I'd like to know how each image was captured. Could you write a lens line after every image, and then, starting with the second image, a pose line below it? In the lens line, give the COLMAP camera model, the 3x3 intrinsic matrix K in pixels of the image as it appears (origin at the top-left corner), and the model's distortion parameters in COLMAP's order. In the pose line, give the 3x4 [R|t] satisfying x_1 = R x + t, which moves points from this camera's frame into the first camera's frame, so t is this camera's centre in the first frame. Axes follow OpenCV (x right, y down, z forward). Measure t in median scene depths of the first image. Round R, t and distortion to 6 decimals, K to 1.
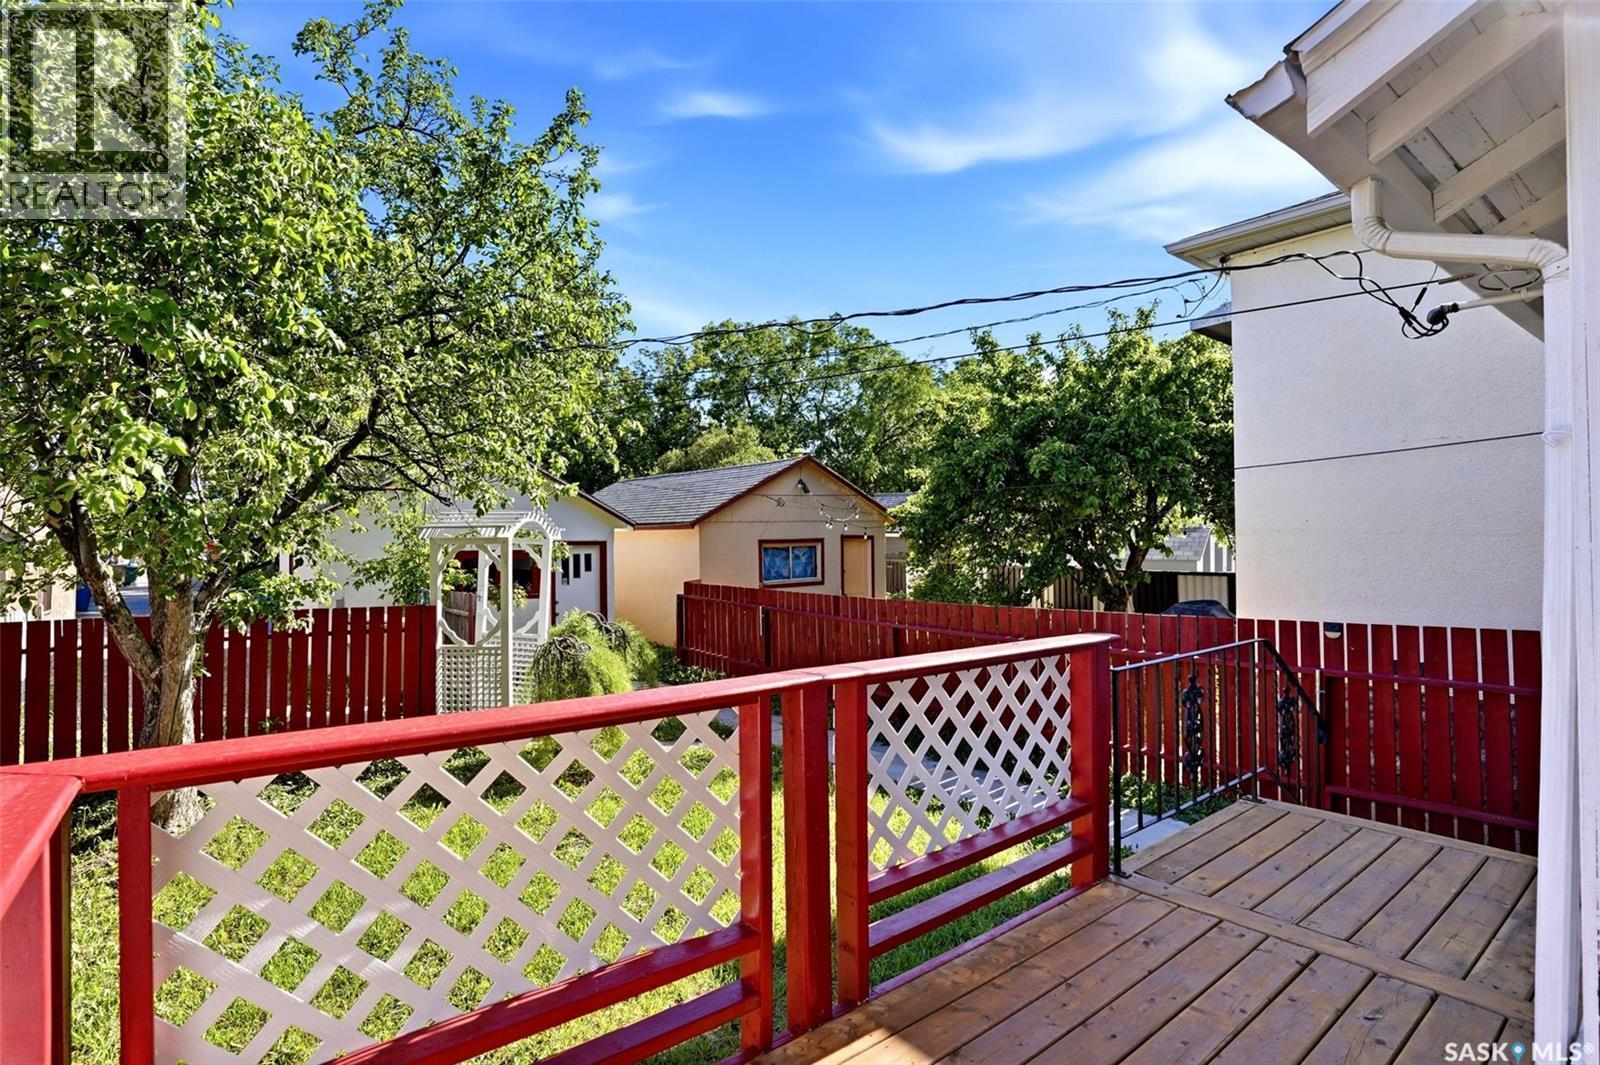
lens RADIAL K [[791.6, 0, 802.7], [0, 791.6, 534.4], [0, 0, 1]] dist [-0.027762, 0.006970]
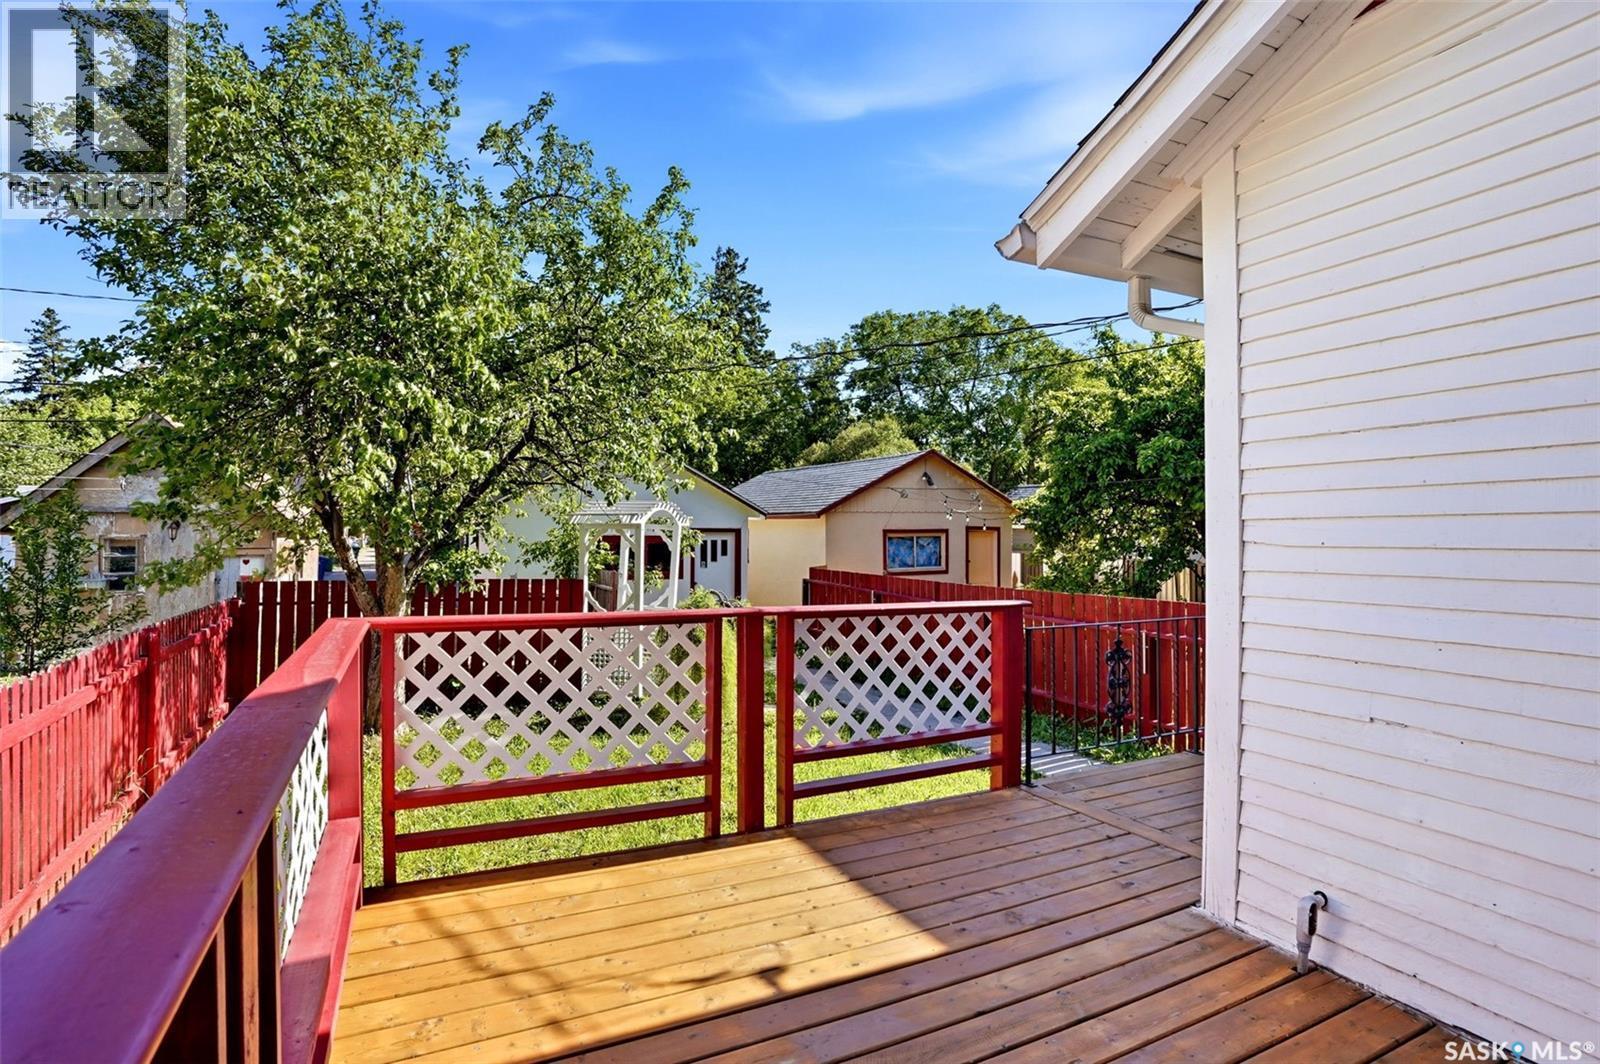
lens RADIAL K [[791.6, 0, 801.2], [0, 791.6, 525.2], [0, 0, 1]] dist [-0.027762, 0.006970]
pose [[0.980907, 0.013103, -0.194034, 0.098618], [-0.013021, 0.999914, 0.001698, 0.001101], [0.194040, 0.000861, 0.980993, -0.128237]]
